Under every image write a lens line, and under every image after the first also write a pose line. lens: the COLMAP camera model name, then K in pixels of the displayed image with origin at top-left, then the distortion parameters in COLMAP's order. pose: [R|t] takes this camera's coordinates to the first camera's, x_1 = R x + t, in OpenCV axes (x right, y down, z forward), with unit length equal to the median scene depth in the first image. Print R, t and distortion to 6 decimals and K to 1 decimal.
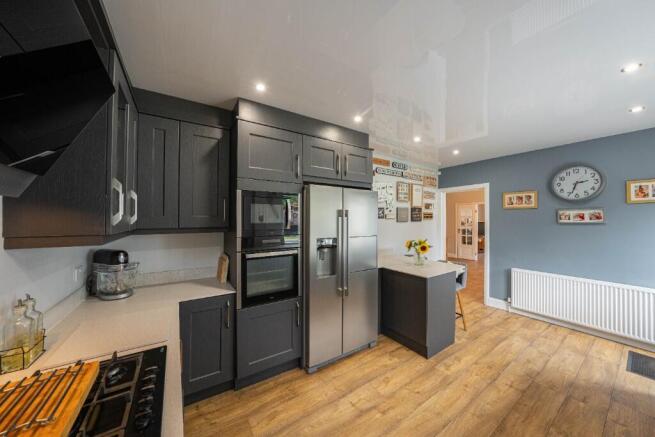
lens RADIAL K [[224.5, 0, 329.5], [0, 224.5, 217.9], [0, 0, 1]] dist [-0.023935, 0.004033]
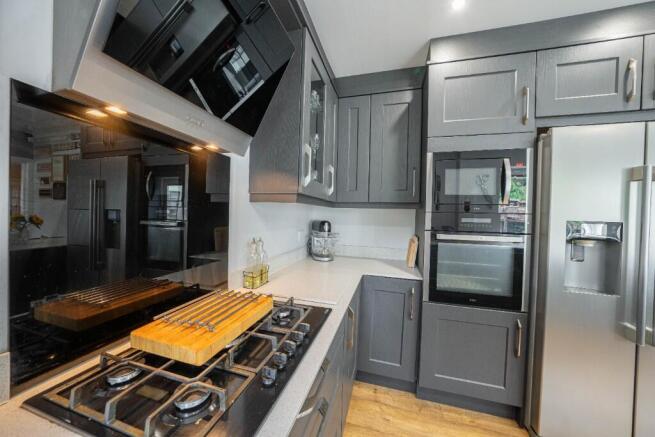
lens RADIAL K [[224.5, 0, 325.6], [0, 224.5, 217.2], [0, 0, 1]] dist [-0.023935, 0.004033]
pose [[0.639561, 0.023930, -0.768368, -0.023050], [-0.016789, 0.999712, 0.017161, 0.090330], [0.768557, 0.001924, 0.639778, 0.191810]]
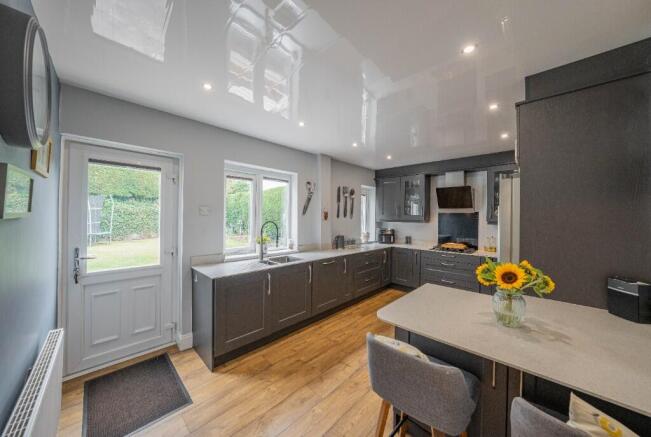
lens RADIAL K [[223.1, 0, 327.7], [0, 223.1, 216.7], [0, 0, 1]] dist [-0.023935, 0.004033]
pose [[-0.977714, -0.011009, -0.209655, 1.139570], [-0.009391, 0.999918, -0.008709, 0.022299], [0.209733, -0.006546, -0.977737, 2.031135]]
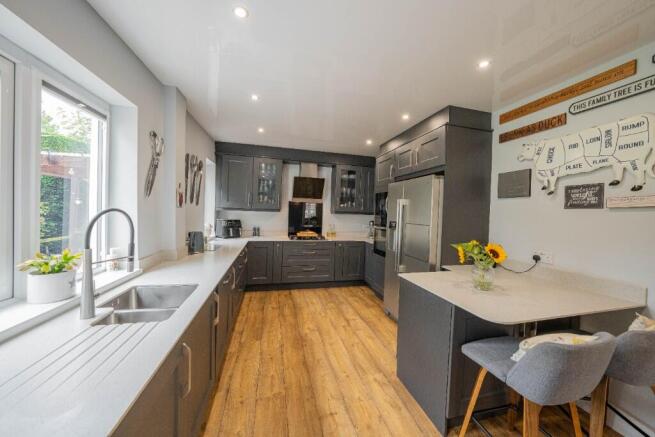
lens RADIAL K [[224.5, 0, 323.4], [0, 224.5, 215.8], [0, 0, 1]] dist [-0.023935, 0.004033]
pose [[-0.359611, 0.011192, -0.933035, 1.529194], [-0.022340, 0.999538, 0.020599, 0.039246], [0.932835, 0.028252, -0.359195, 1.204205]]
